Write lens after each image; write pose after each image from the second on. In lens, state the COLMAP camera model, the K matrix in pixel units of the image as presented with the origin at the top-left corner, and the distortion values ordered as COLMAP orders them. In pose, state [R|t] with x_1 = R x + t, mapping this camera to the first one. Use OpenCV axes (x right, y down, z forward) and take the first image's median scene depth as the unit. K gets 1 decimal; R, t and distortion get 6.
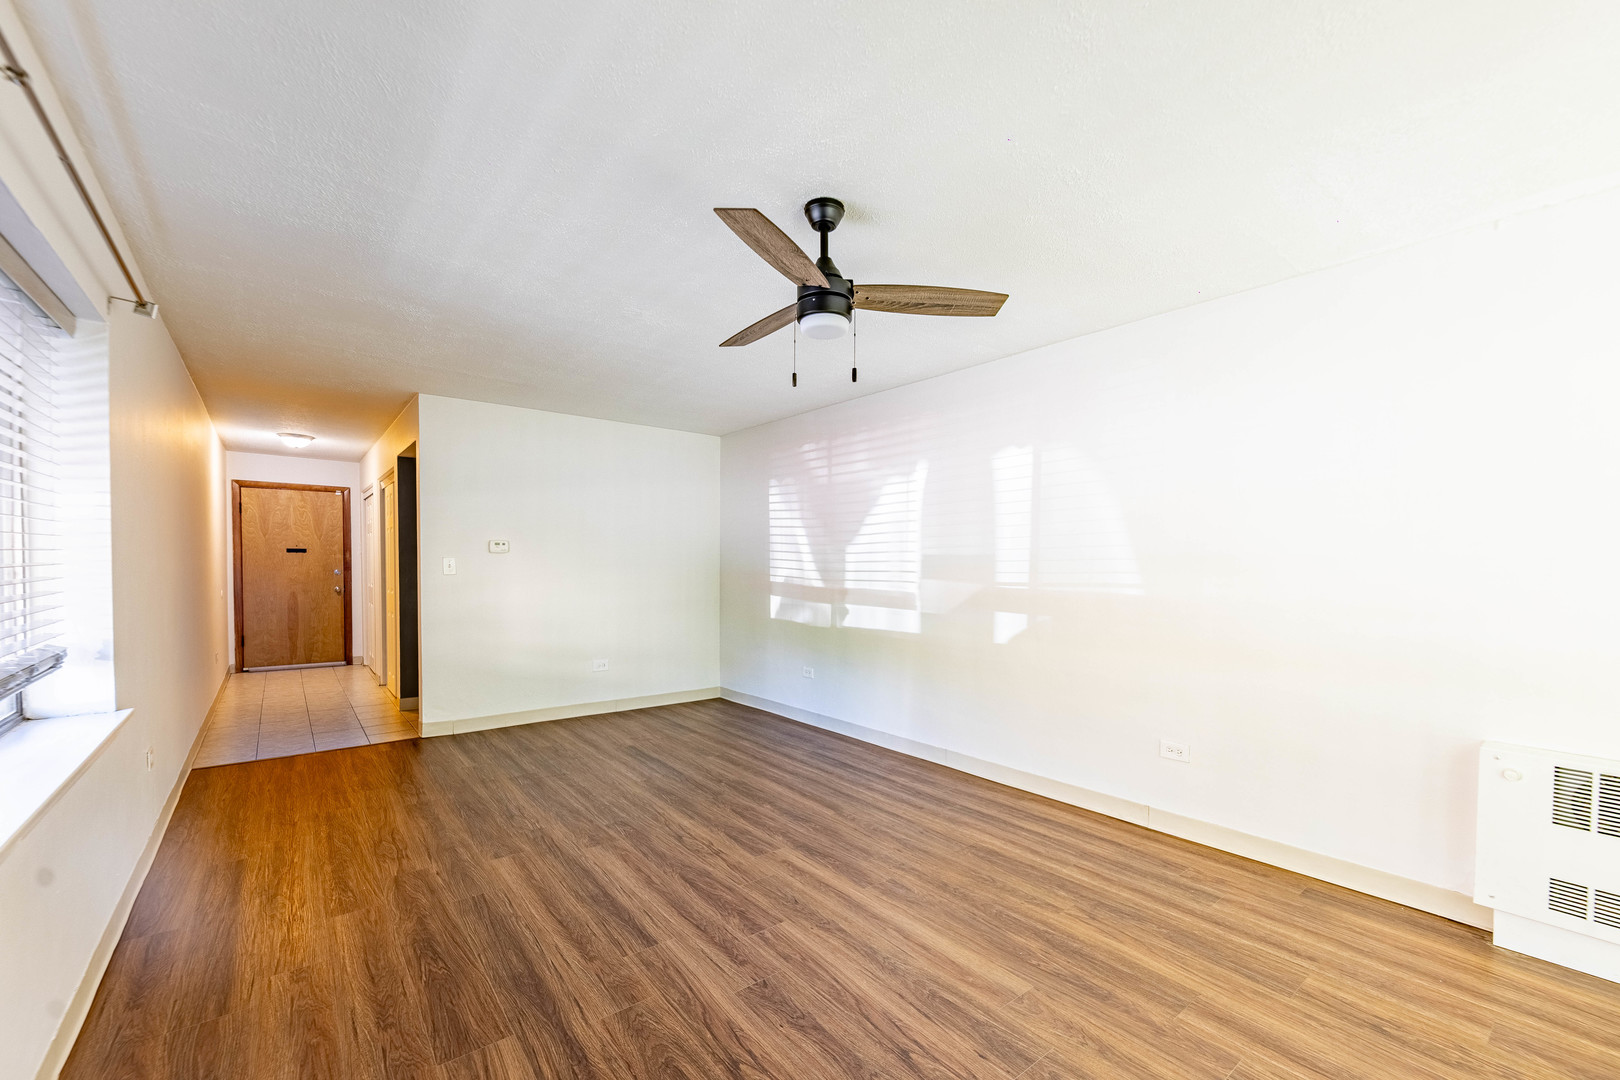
lens RADIAL K [[661.0, 0, 825.6], [0, 661.0, 576.1], [0, 0, 1]] dist [-0.002436, -0.001926]
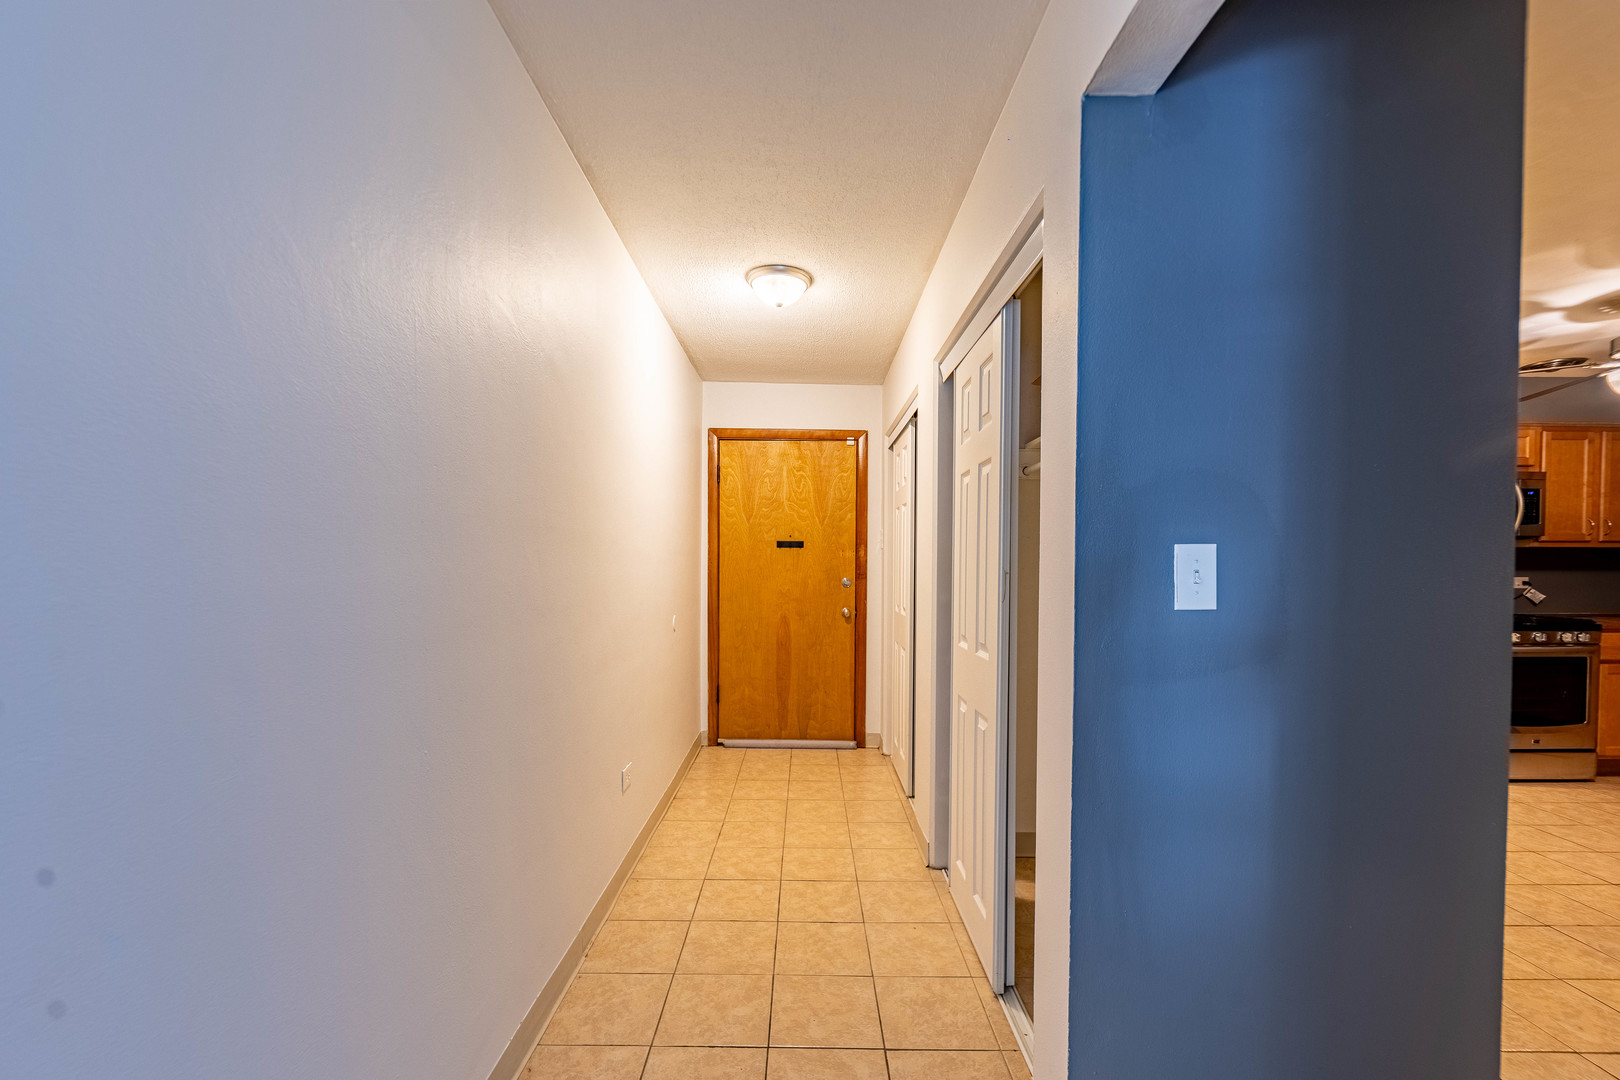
lens RADIAL K [[661.0, 0, 810.7], [0, 661.0, 549.1], [0, 0, 1]] dist [-0.002436, -0.001926]
pose [[0.767656, 0.002716, -0.640856, -0.416747], [-0.019065, 0.999645, -0.018600, -0.024209], [0.640578, 0.026496, 0.767436, 0.566965]]
